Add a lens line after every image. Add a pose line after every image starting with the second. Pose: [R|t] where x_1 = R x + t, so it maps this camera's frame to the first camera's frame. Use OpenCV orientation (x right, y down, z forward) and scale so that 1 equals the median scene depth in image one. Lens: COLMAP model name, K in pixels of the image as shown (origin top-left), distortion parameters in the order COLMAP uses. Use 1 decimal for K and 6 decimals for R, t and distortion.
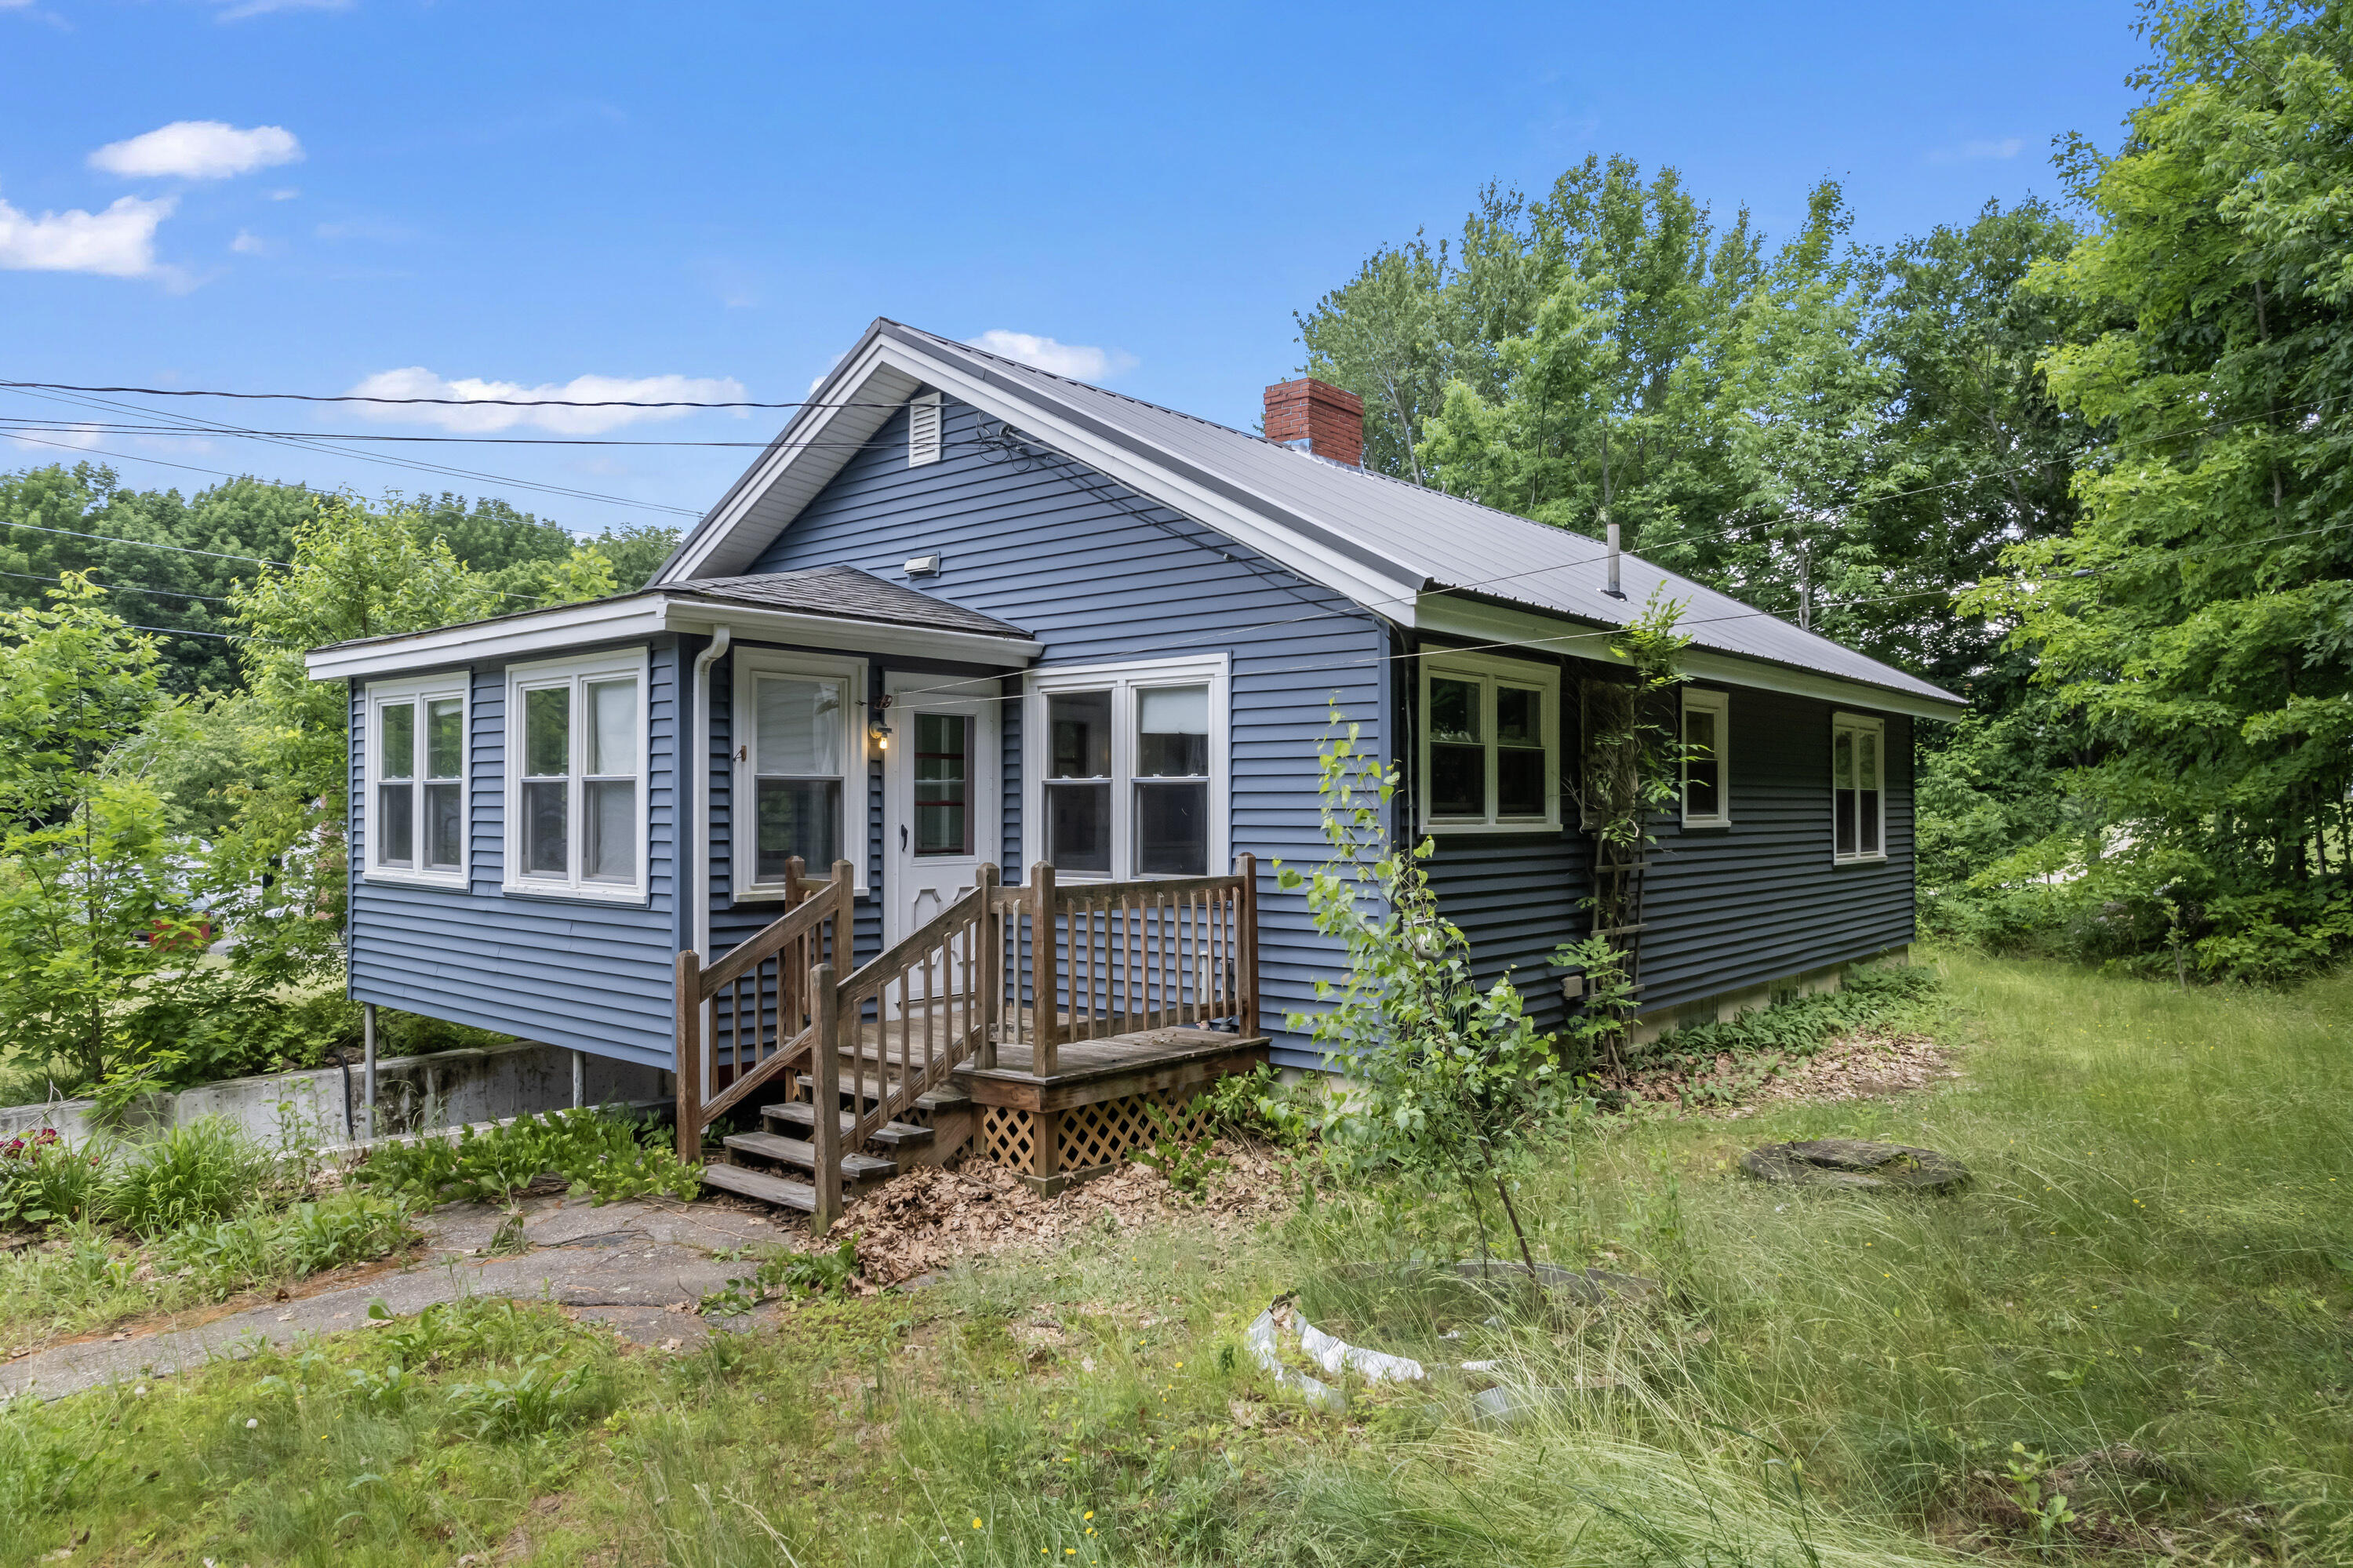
lens RADIAL K [[1515.8, 0, 1191.9], [0, 1515.8, 775.8], [0, 0, 1]] dist [-0.079006, 0.071574]
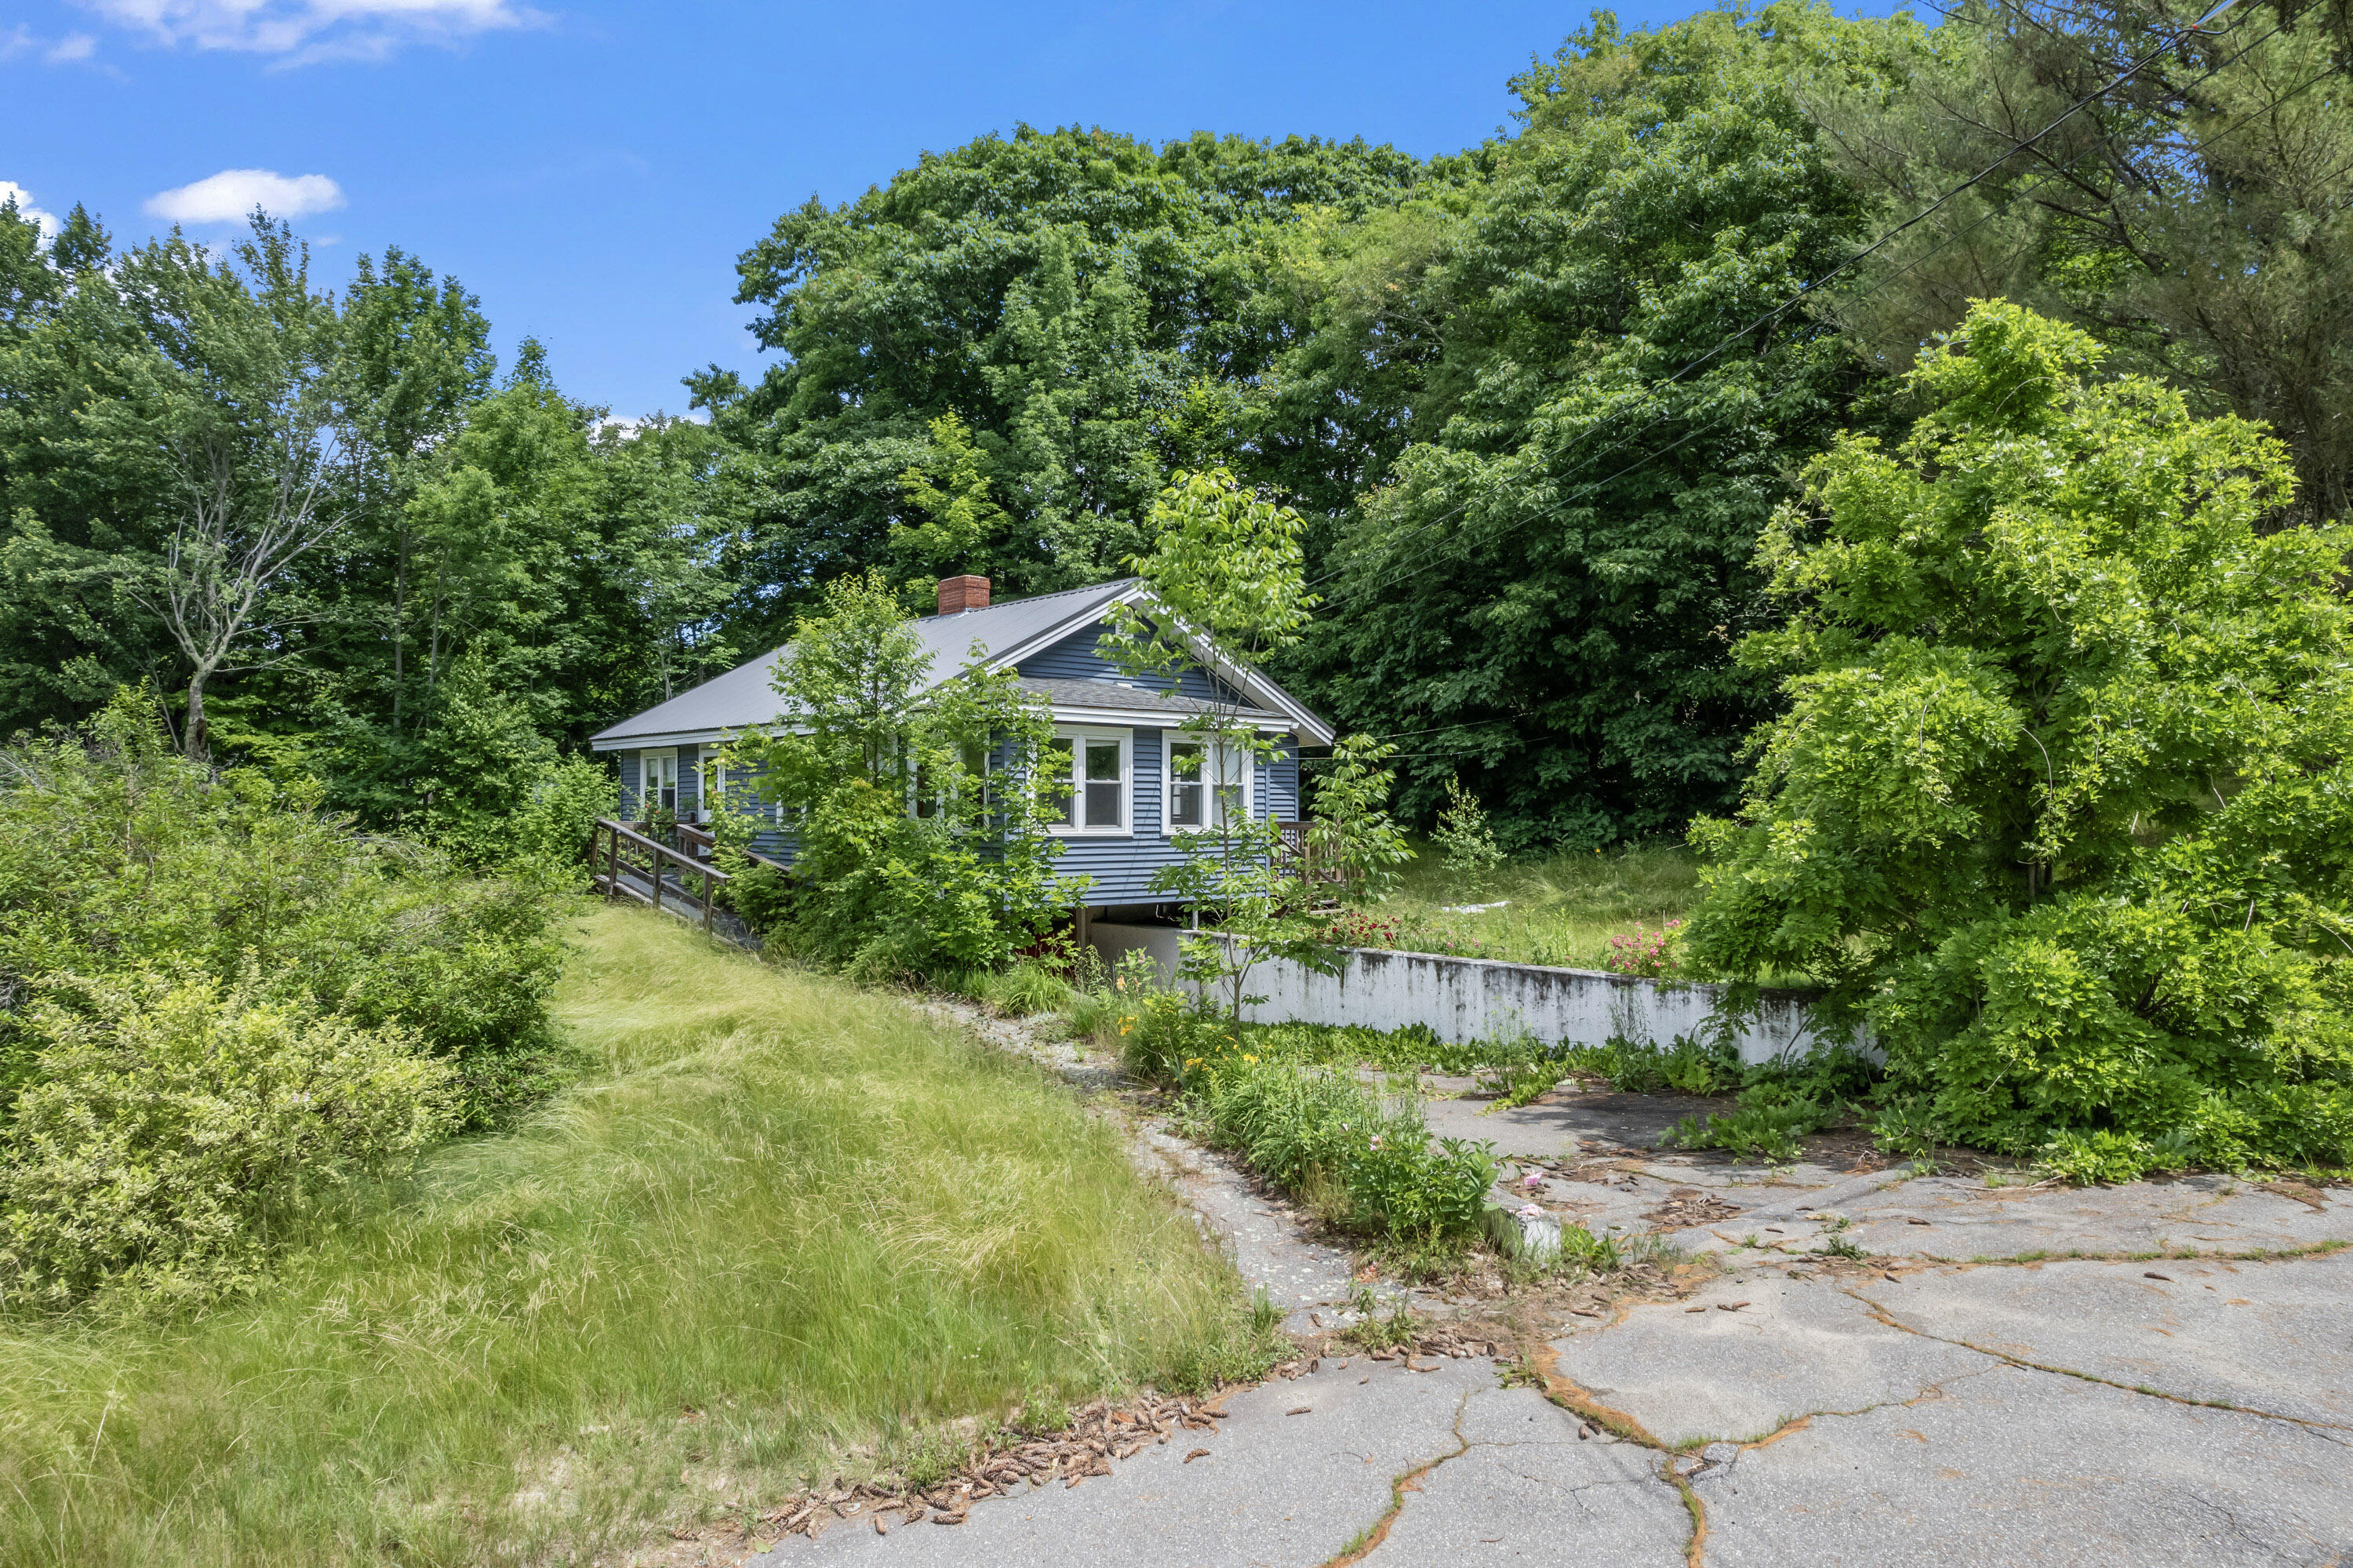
lens RADIAL K [[1515.8, 0, 1191.9], [0, 1515.8, 775.8], [0, 0, 1]] dist [-0.079006, 0.071574]
pose [[0.135249, 0.020312, 0.990603, -2.765692], [-0.023339, 0.999578, -0.017310, 0.030026], [-0.990537, -0.020779, 0.135666, 0.692105]]
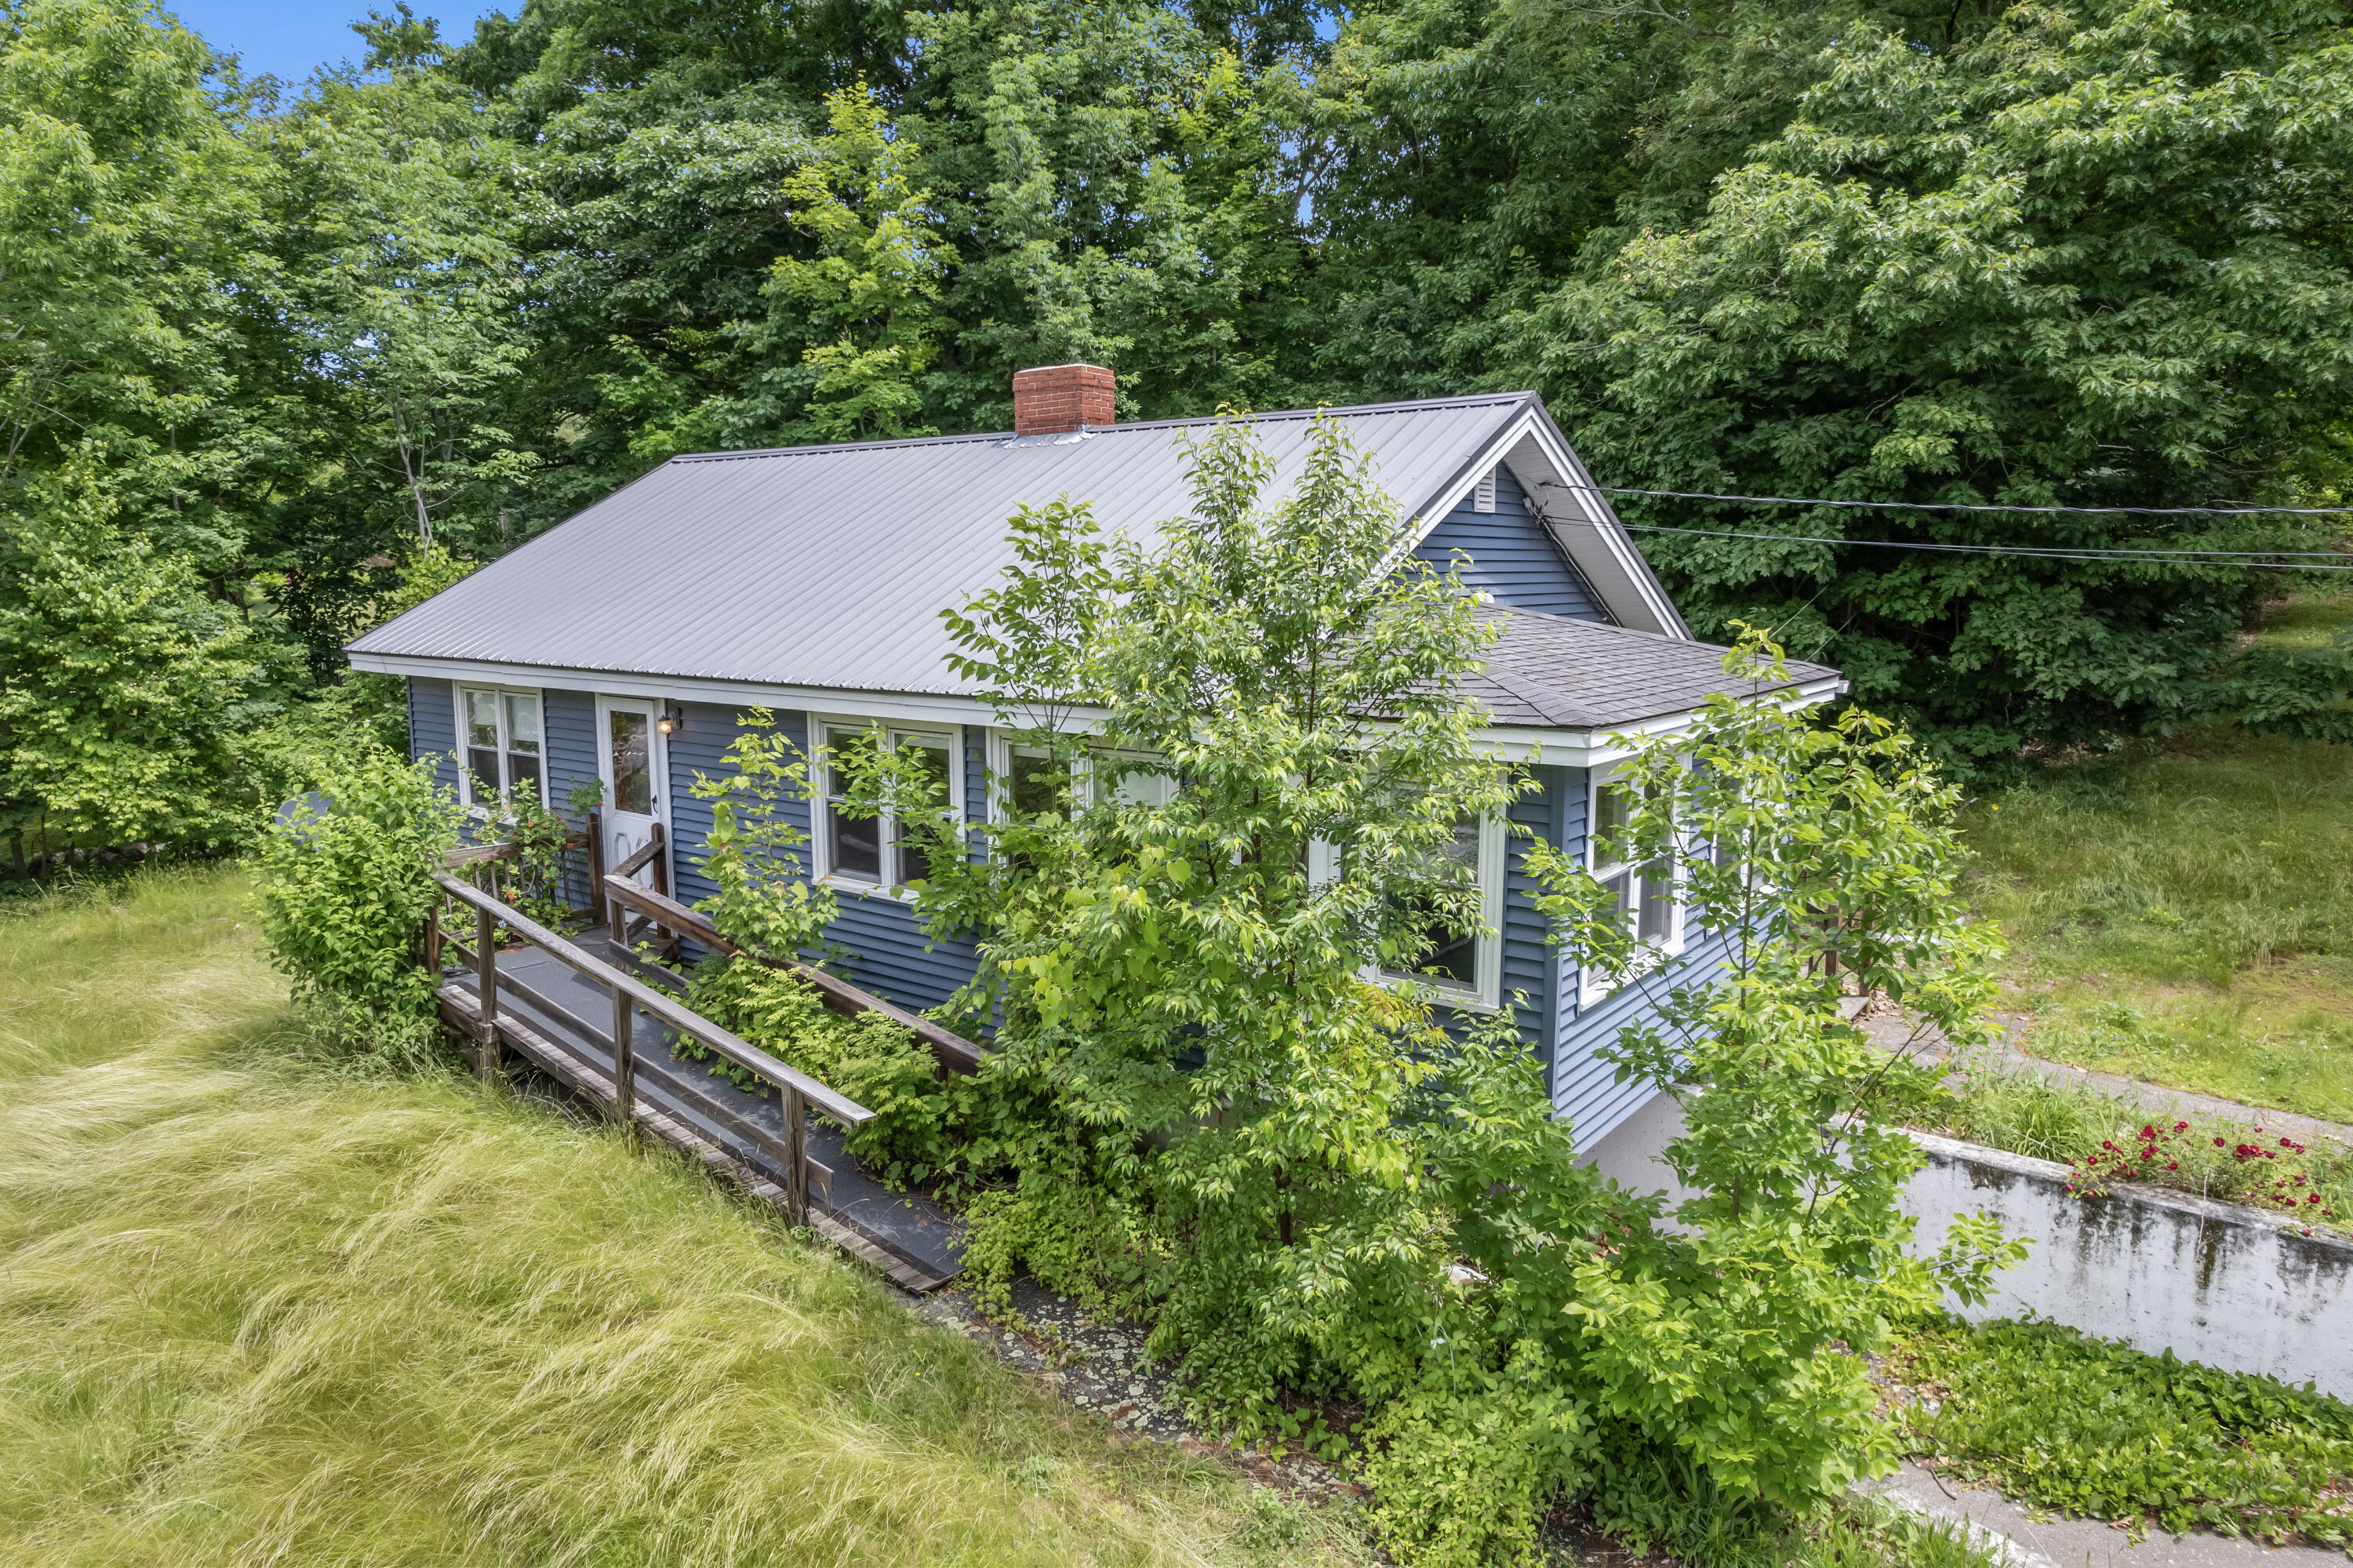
lens RADIAL K [[1562.6, 0, 1187.3], [0, 1562.6, 761.2], [0, 0, 1]] dist [-0.087840, 0.082144]
pose [[-0.058160, -0.125611, 0.990373, -1.625254], [-0.023615, 0.991948, 0.124424, -0.190680], [-0.998028, -0.016152, -0.060658, 1.521785]]
